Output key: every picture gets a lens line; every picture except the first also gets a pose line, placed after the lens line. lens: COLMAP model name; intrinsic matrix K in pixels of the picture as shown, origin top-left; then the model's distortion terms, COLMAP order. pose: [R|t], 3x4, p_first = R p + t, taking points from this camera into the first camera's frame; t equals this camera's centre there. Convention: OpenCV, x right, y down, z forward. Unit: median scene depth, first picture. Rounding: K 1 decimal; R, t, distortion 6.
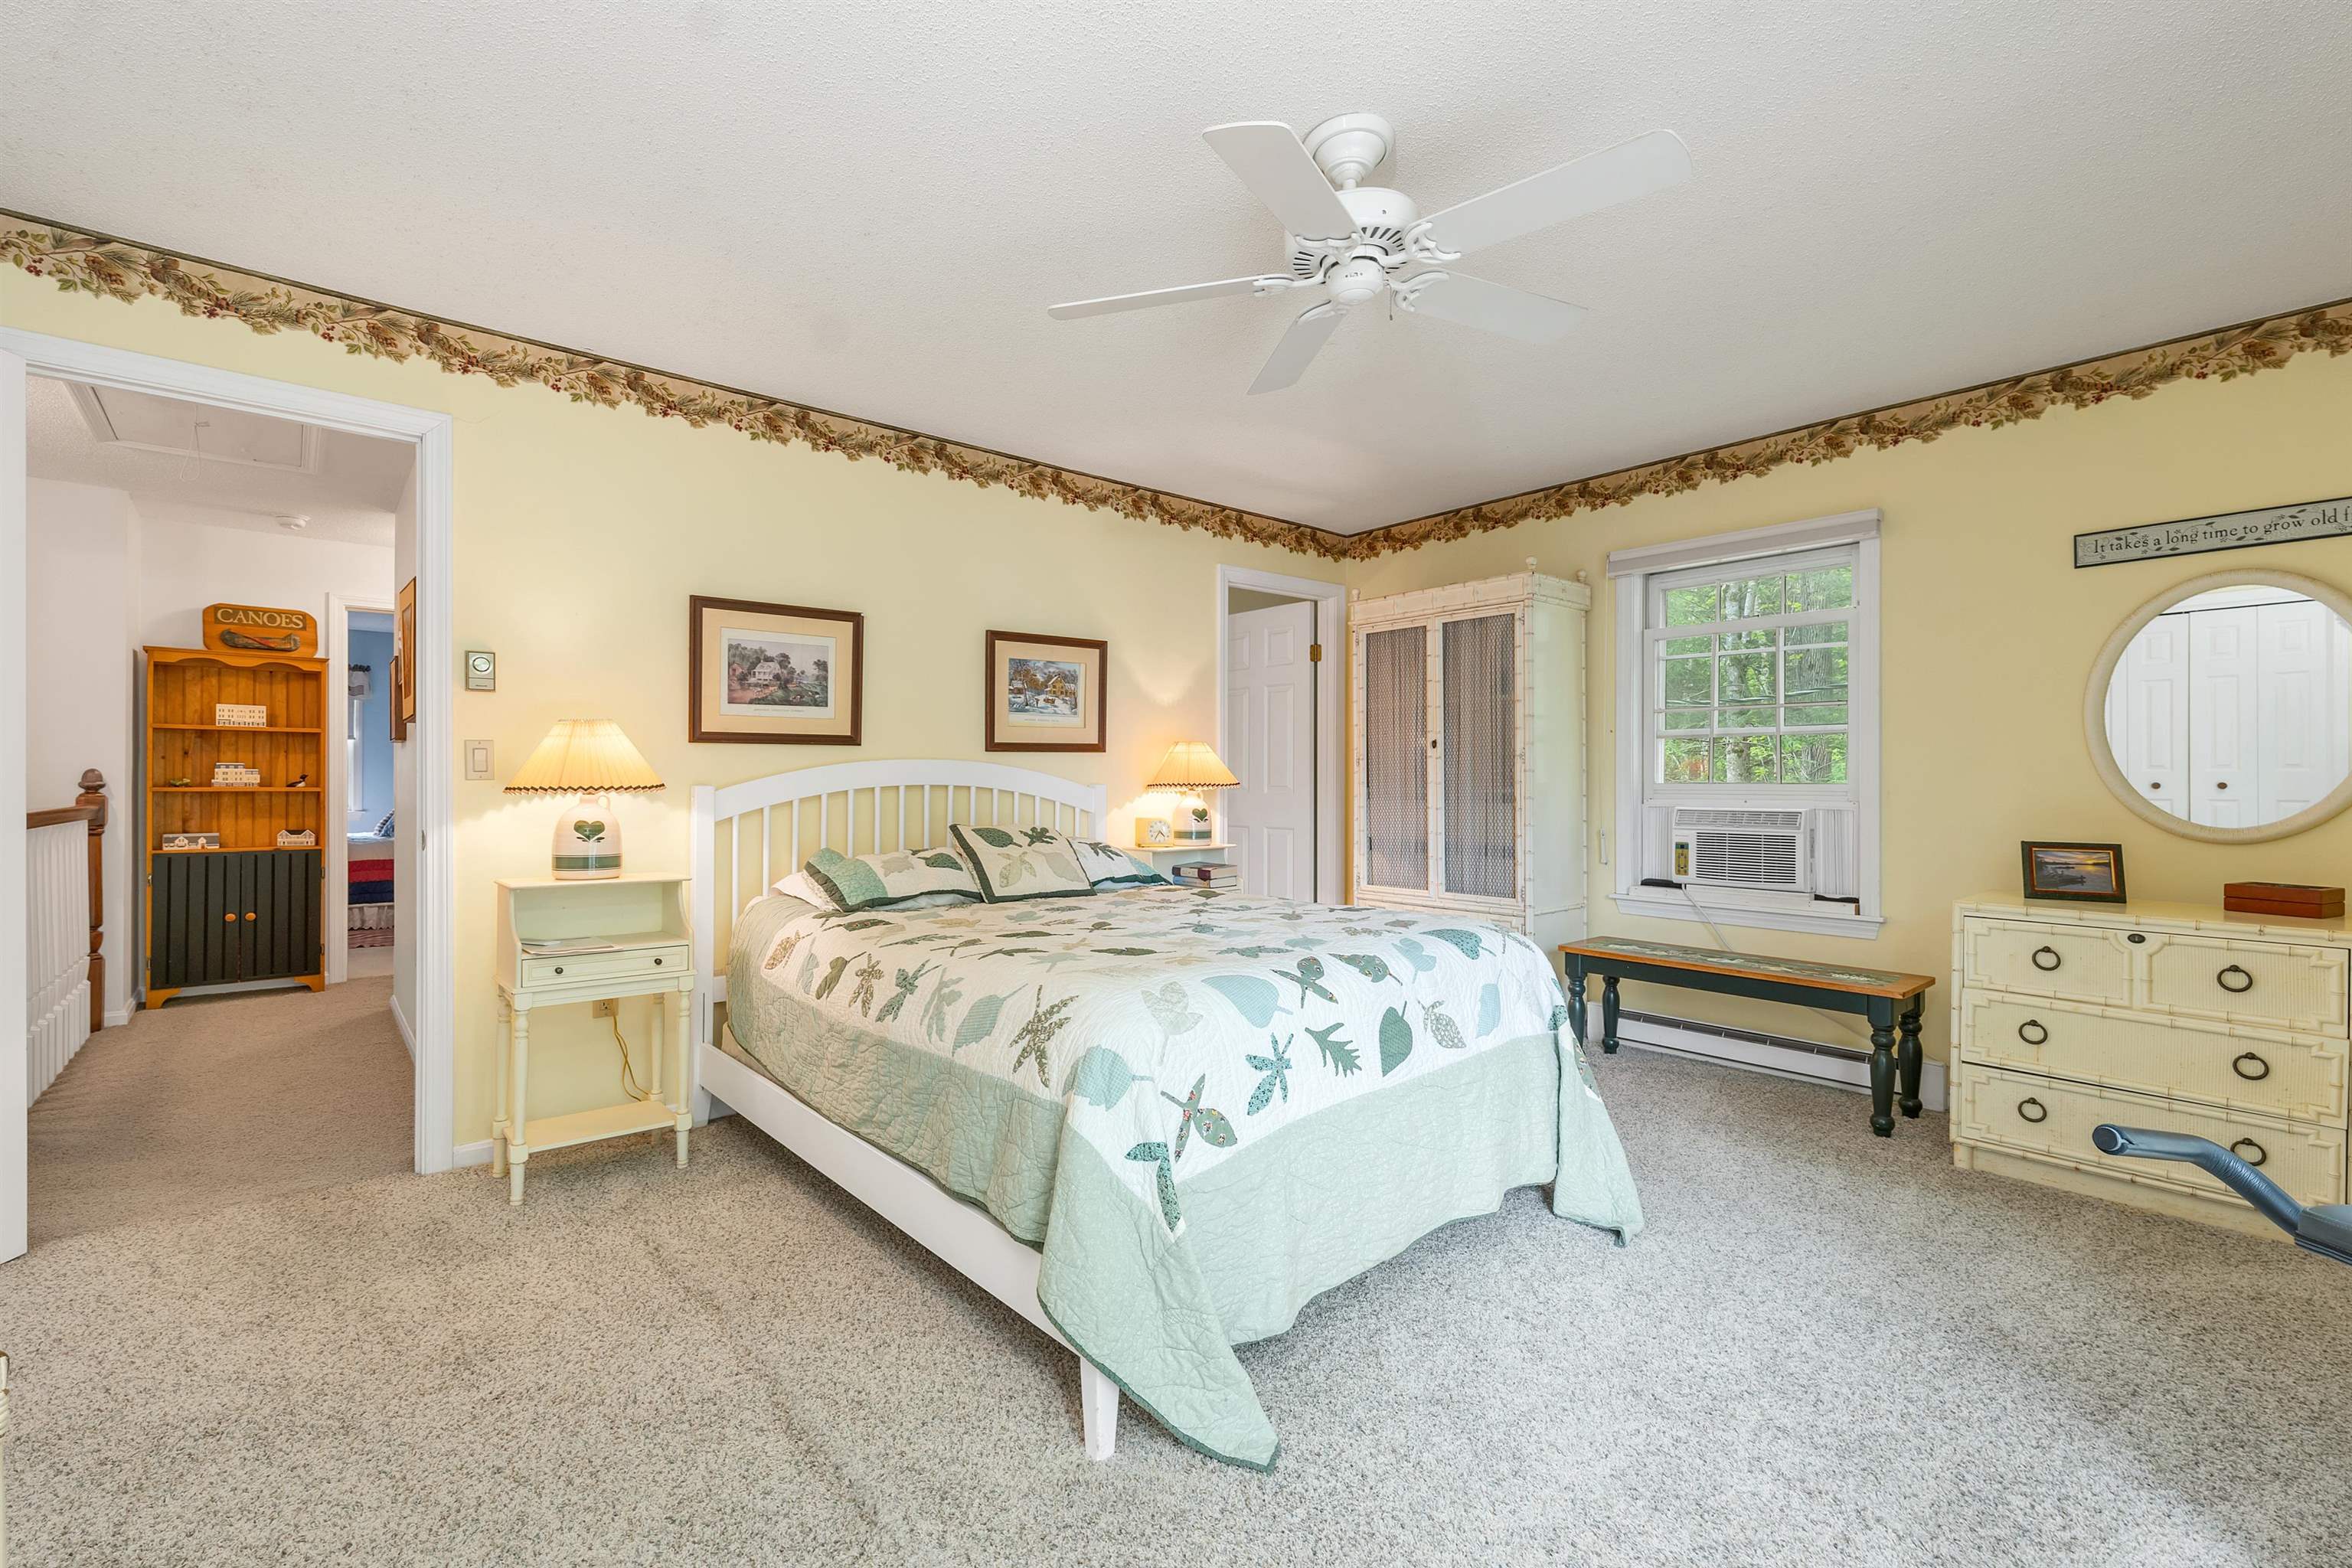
lens RADIAL K [[1019.9, 0, 1176.0], [0, 1019.9, 784.0], [0, 0, 1]] dist [-0.019138, 0.000139]
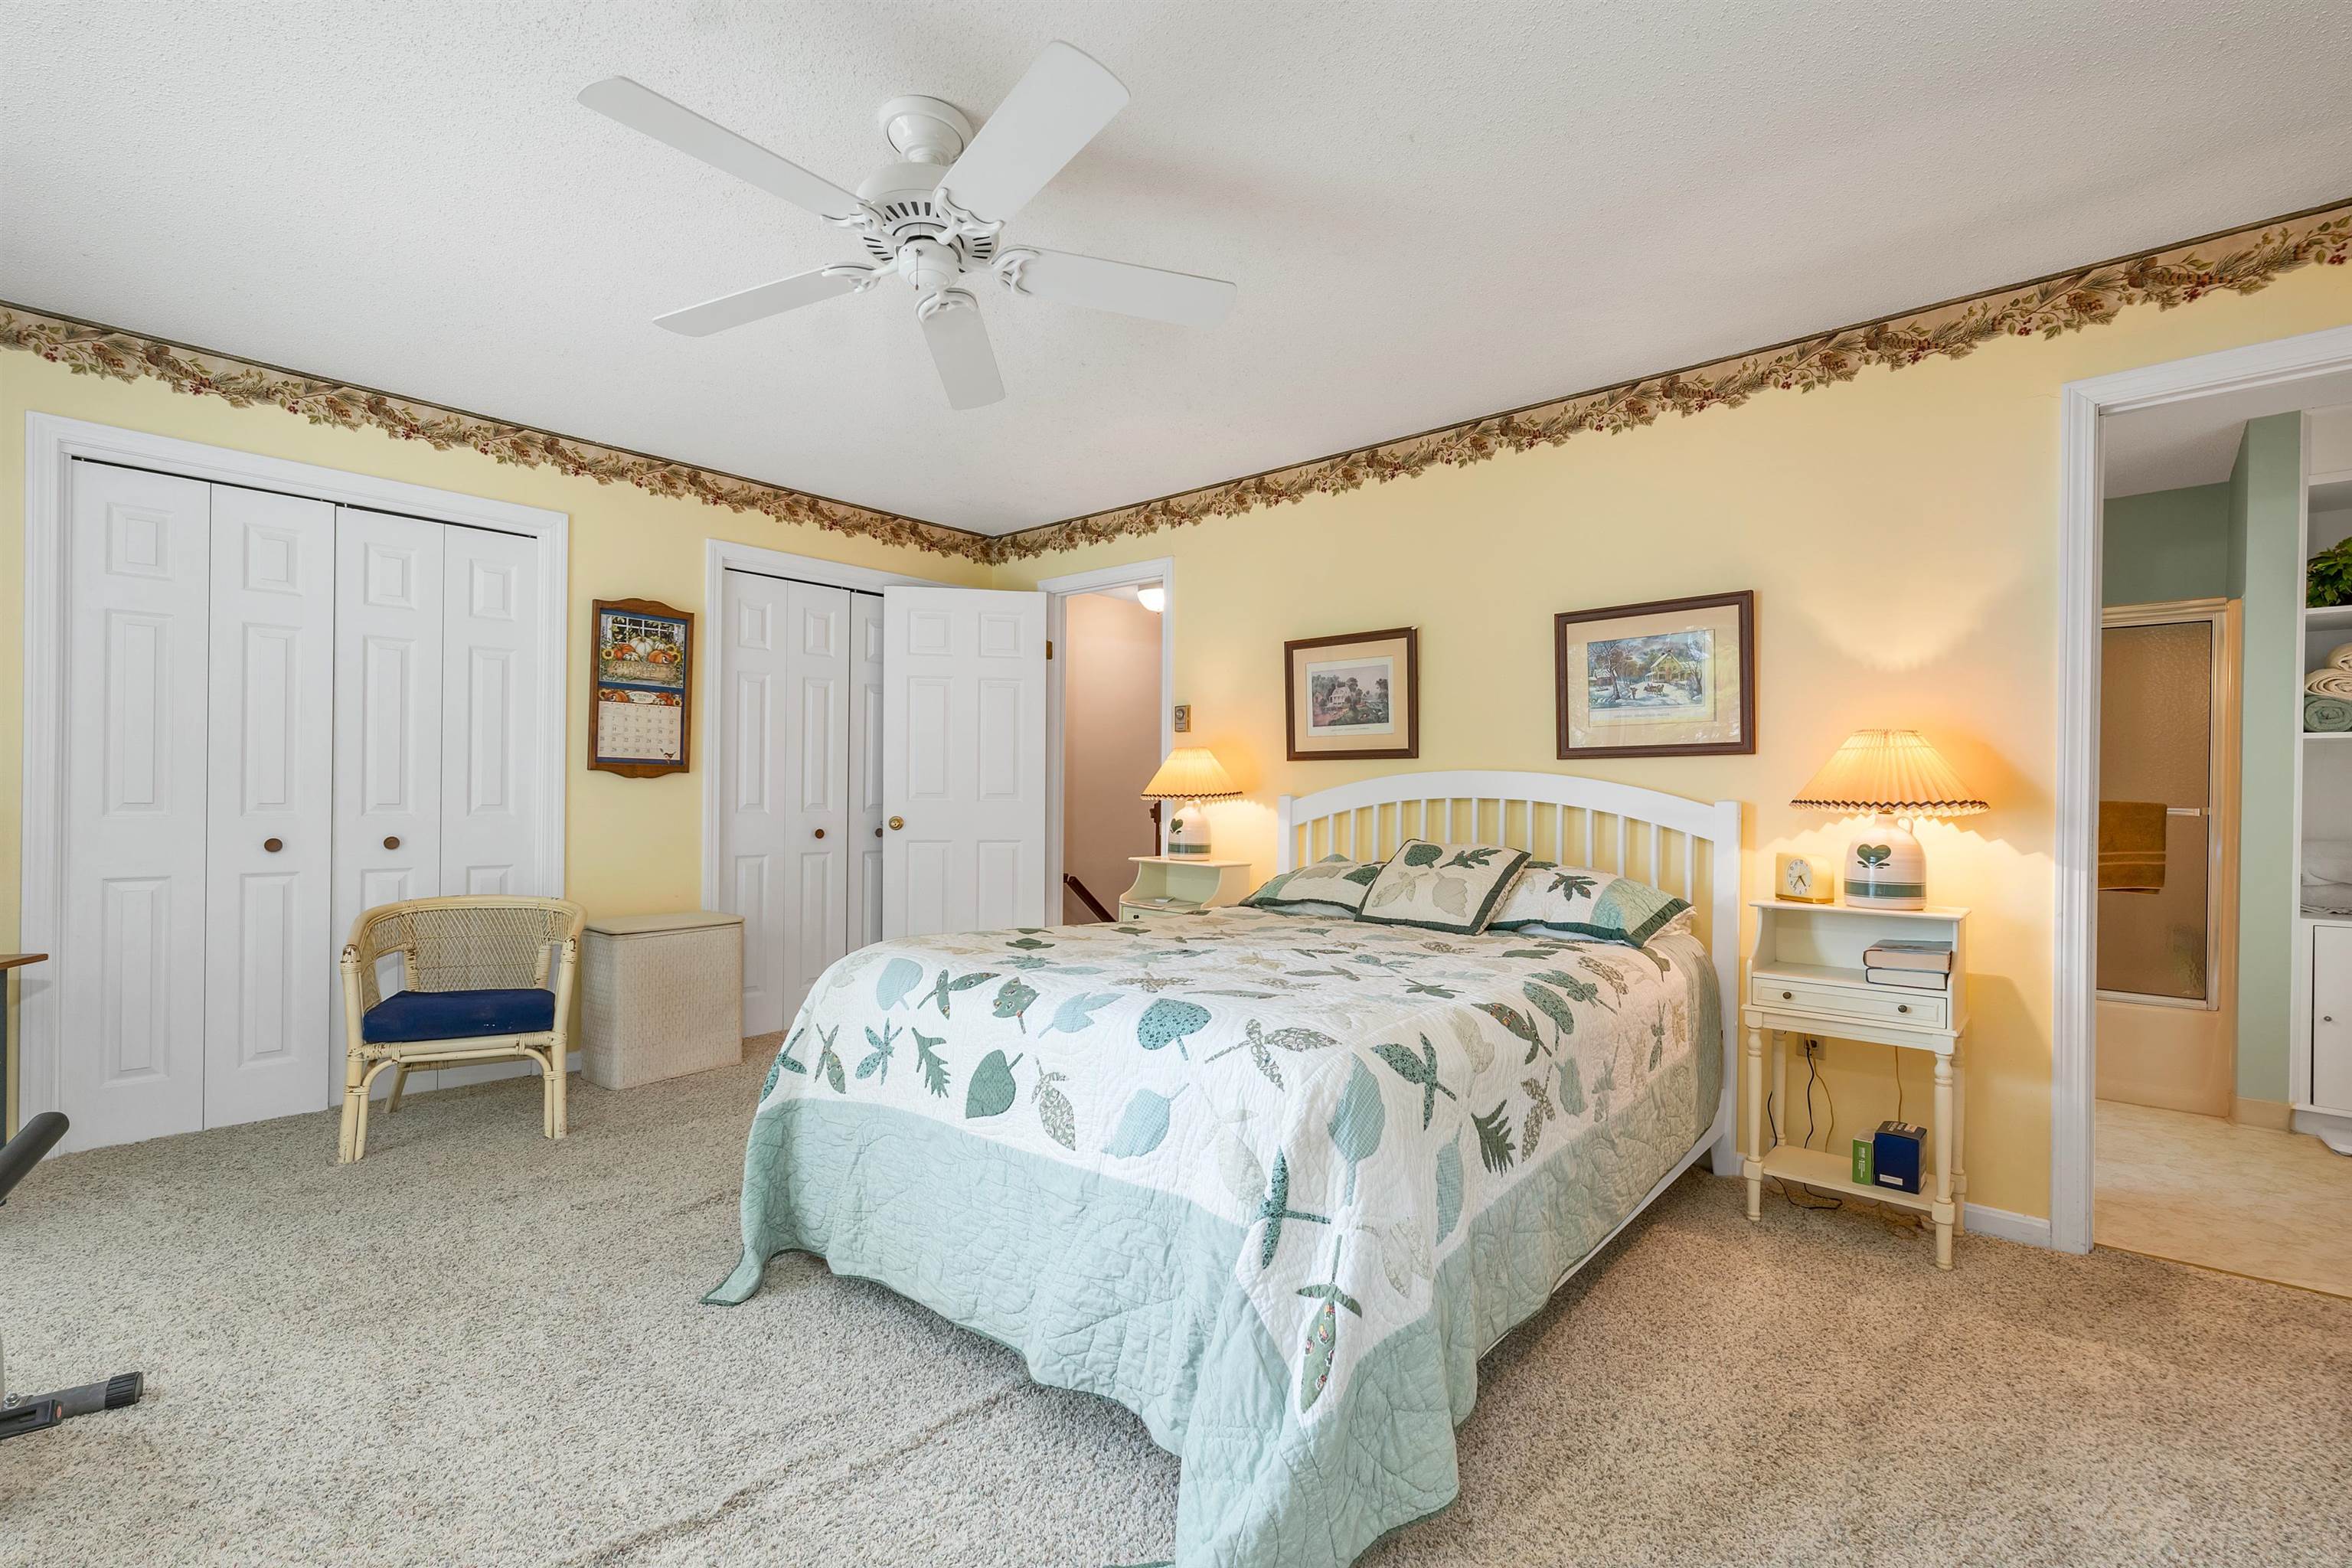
lens RADIAL K [[1045.9, 0, 1176.0], [0, 1045.9, 784.0], [0, 0, 1]] dist [0.055523, 0.000061]
pose [[0.127319, -0.004542, -0.991851, 0.695326], [-0.011275, 0.999918, -0.006027, -0.003179], [0.991798, 0.011950, 0.127258, 0.637479]]
